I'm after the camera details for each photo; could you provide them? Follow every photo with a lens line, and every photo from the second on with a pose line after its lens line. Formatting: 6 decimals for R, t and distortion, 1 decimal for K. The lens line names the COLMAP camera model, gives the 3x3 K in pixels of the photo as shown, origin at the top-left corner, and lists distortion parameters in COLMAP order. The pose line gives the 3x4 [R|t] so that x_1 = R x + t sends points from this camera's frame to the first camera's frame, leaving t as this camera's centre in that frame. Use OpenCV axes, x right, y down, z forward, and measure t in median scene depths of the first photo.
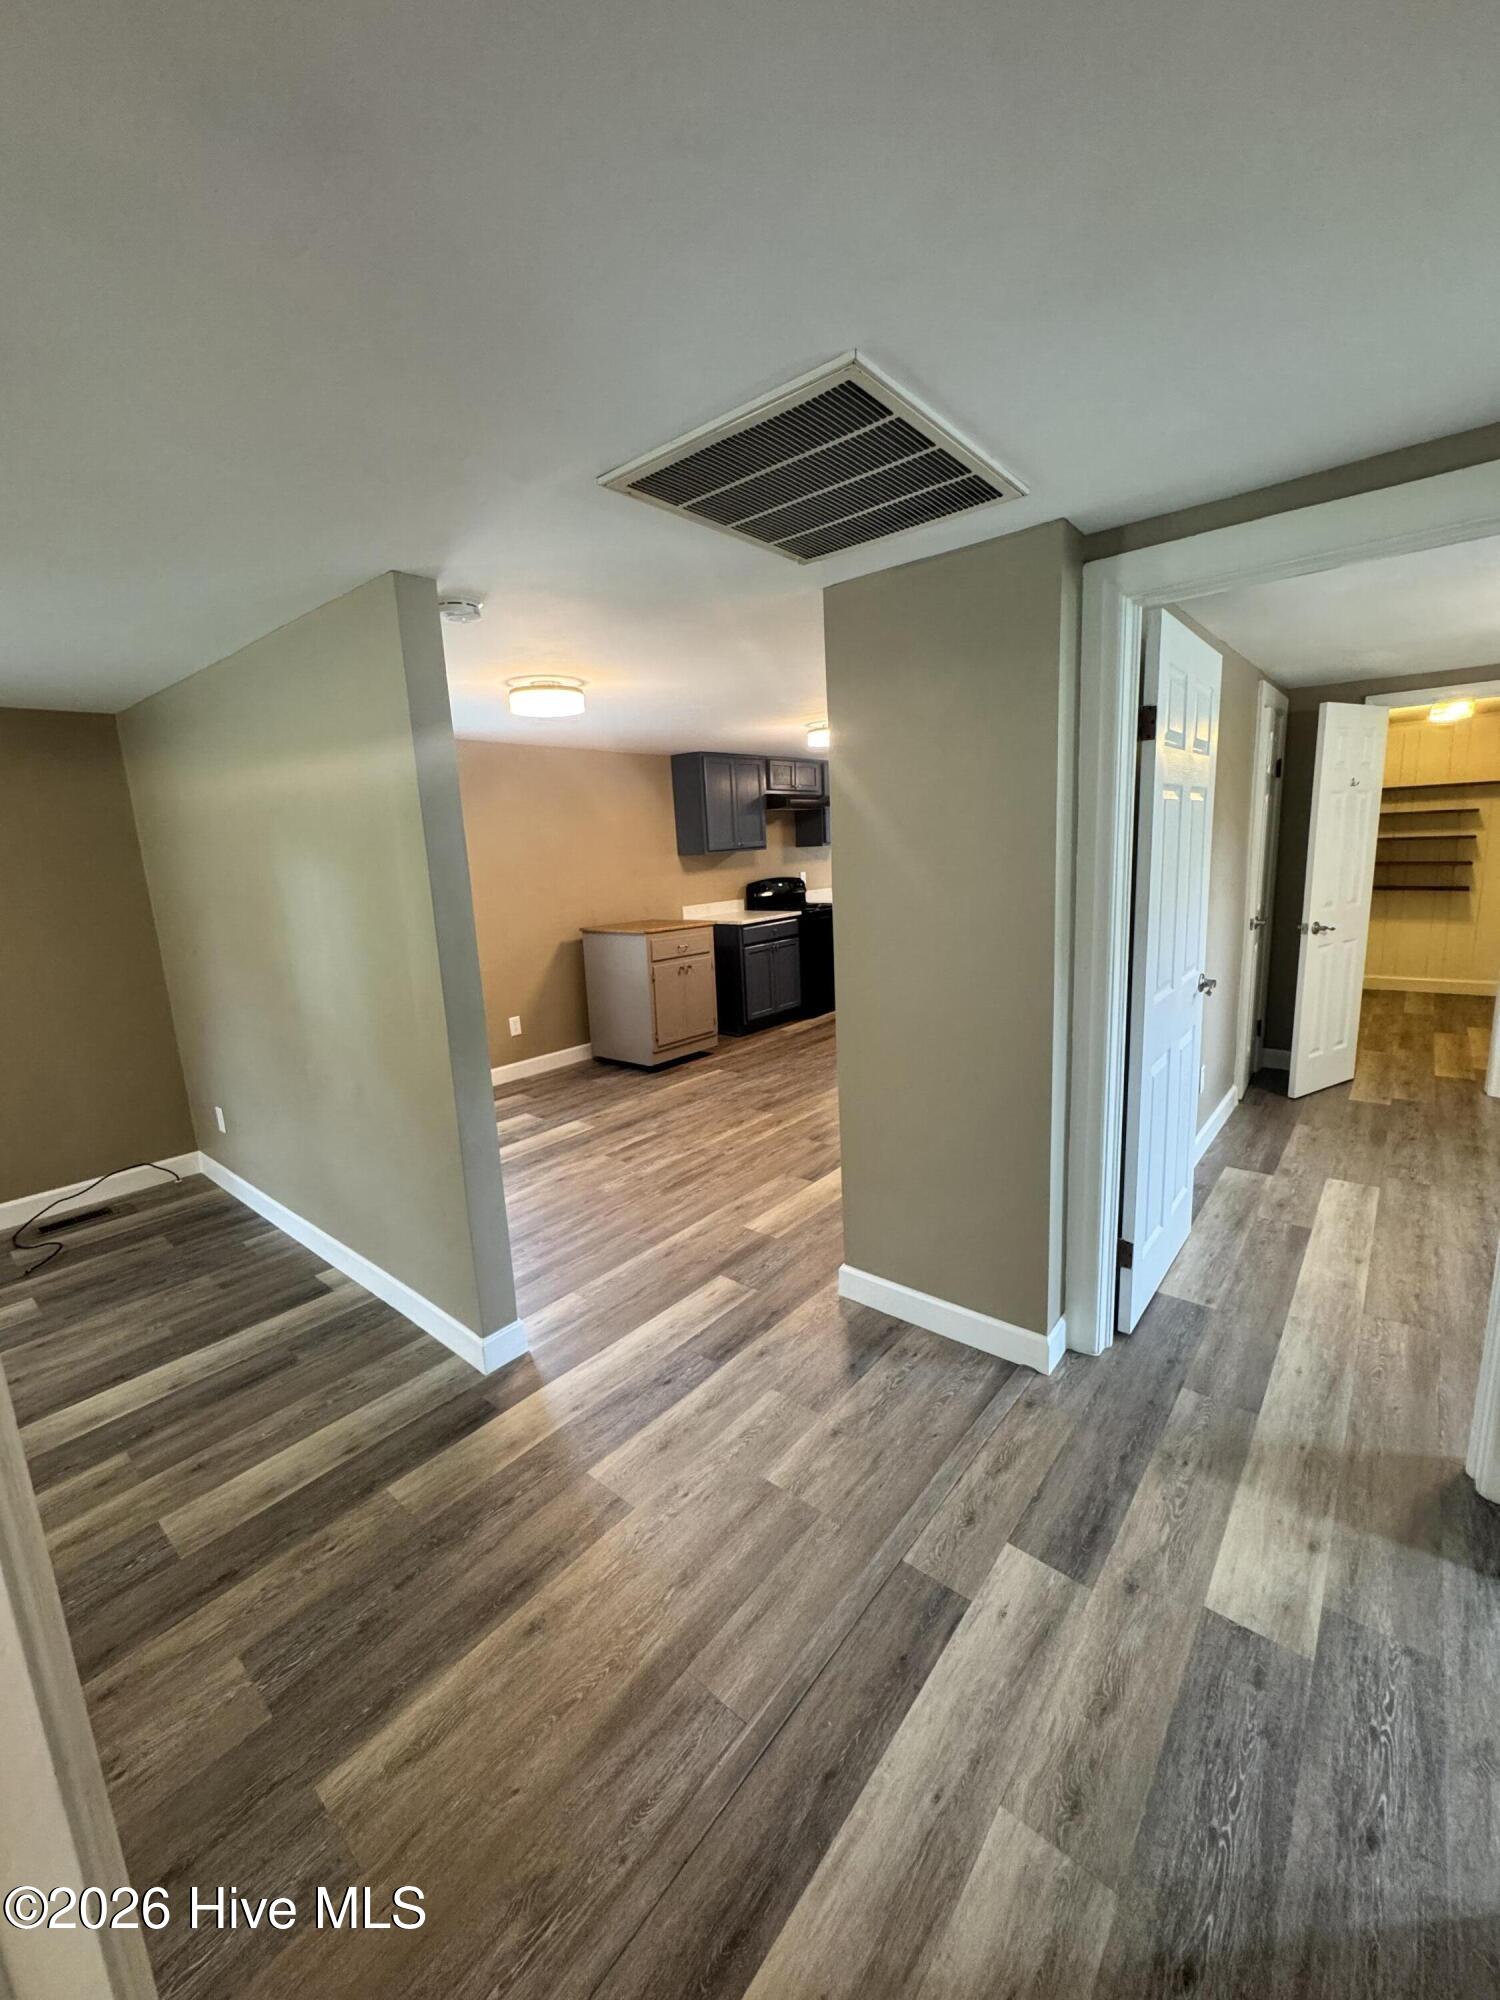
lens RADIAL K [[796.3, 0, 761.2], [0, 796.3, 997.9], [0, 0, 1]] dist [-0.002328, -0.000204]
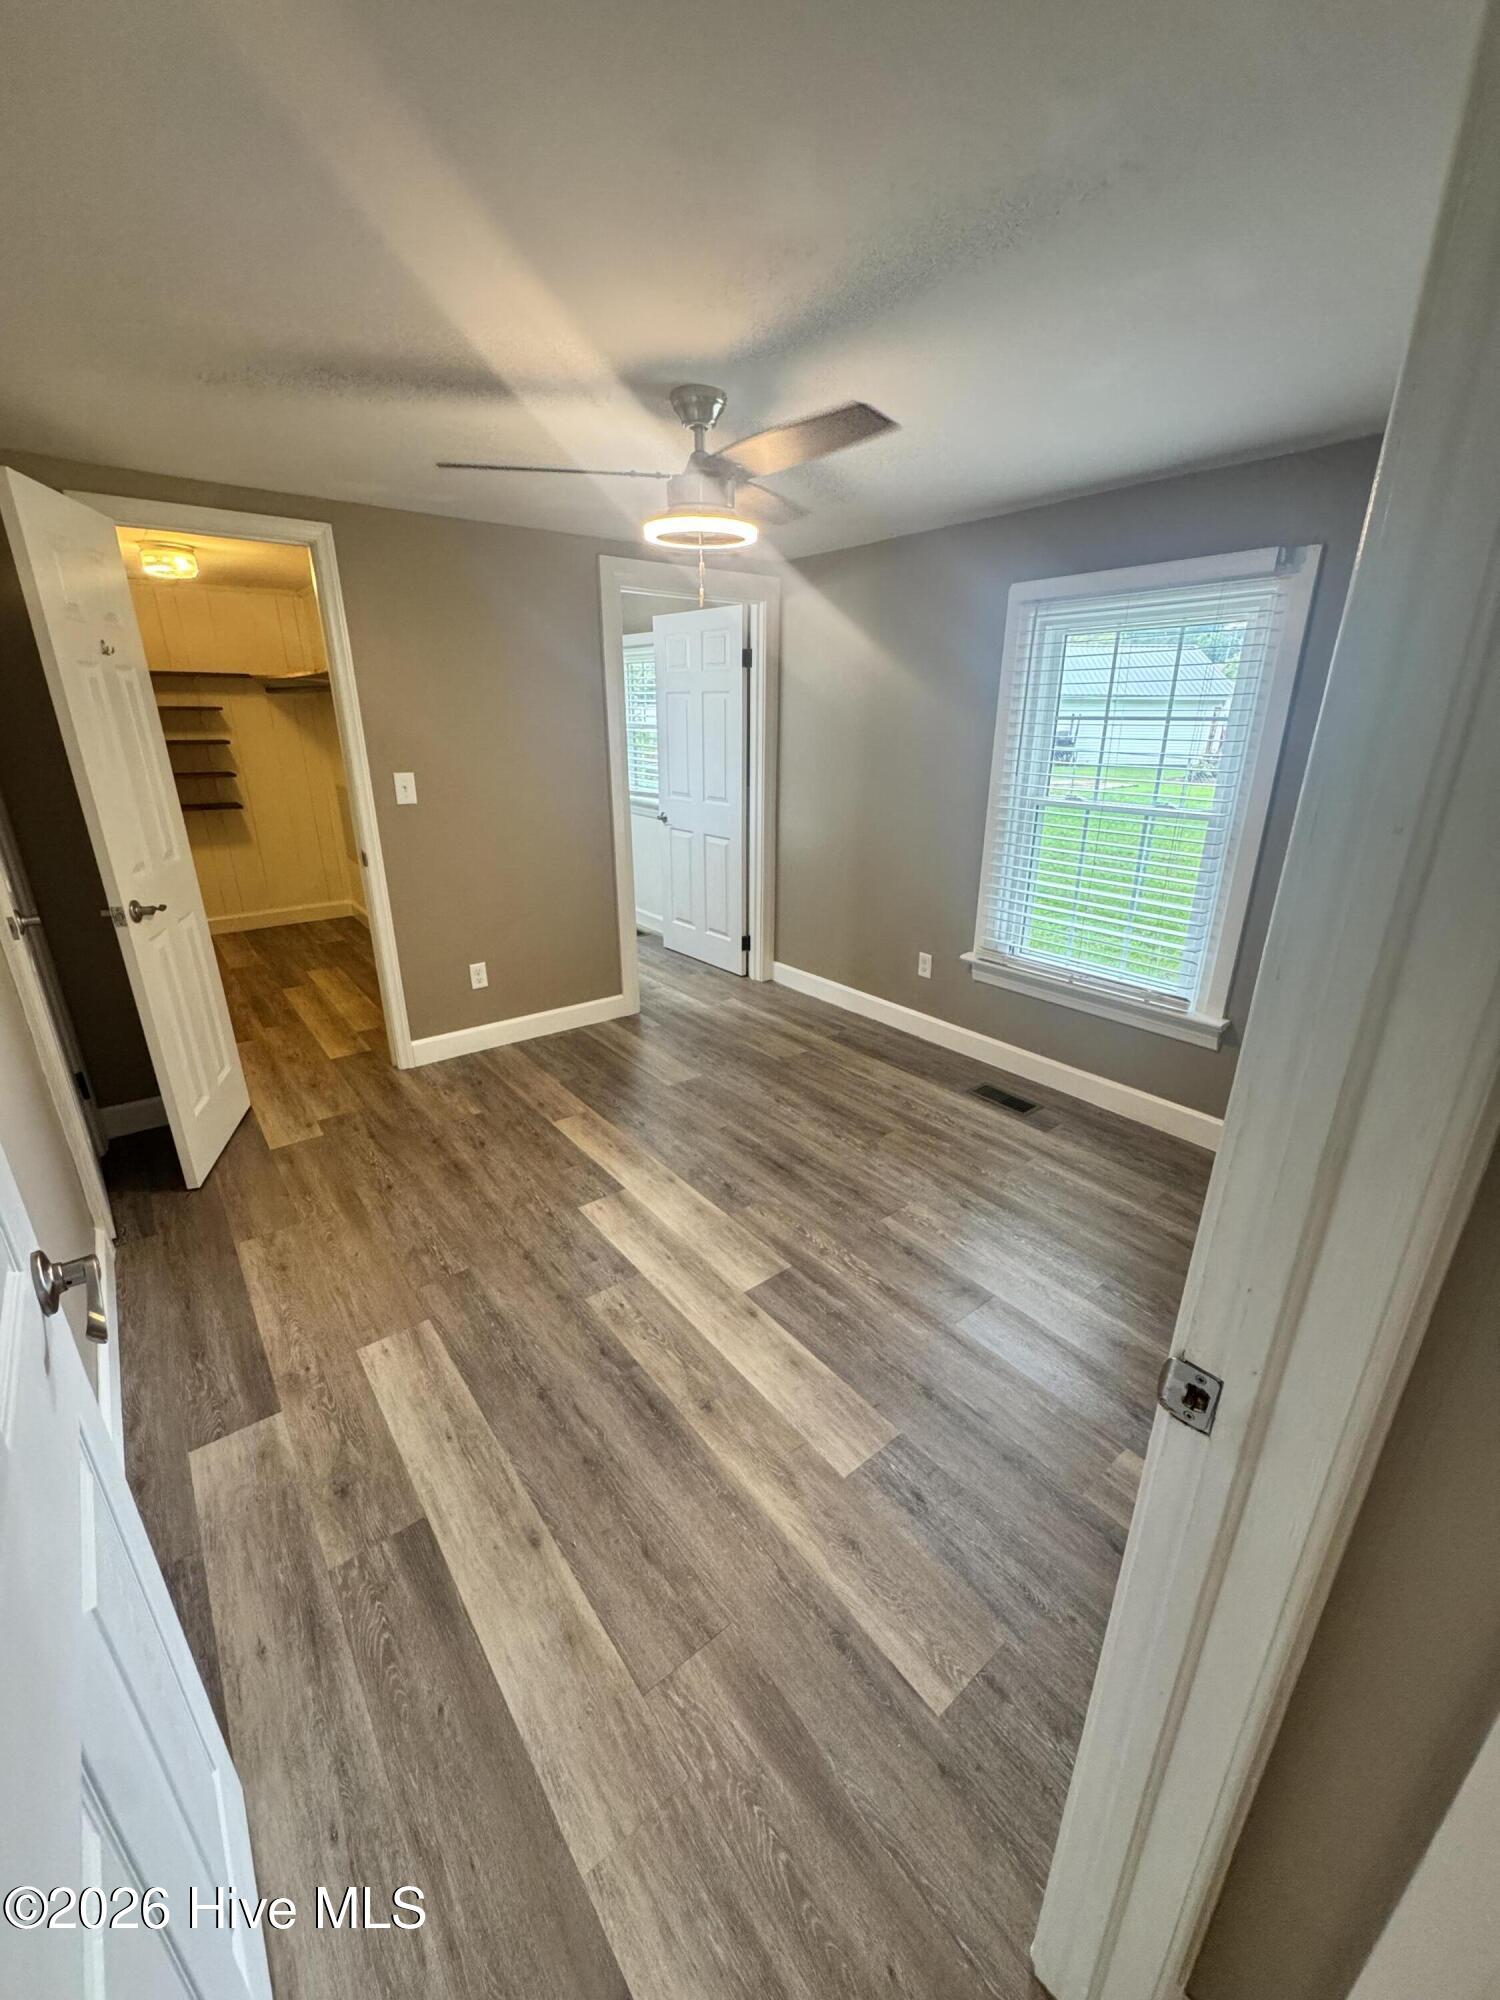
lens RADIAL K [[796.3, 0, 731.7], [0, 796.3, 991.9], [0, 0, 1]] dist [-0.002328, -0.000204]
pose [[0.222696, -0.284560, 0.932433, 0.207415], [0.173263, 0.952778, 0.249388, -0.086929], [-0.959368, 0.106018, 0.261483, 0.381452]]
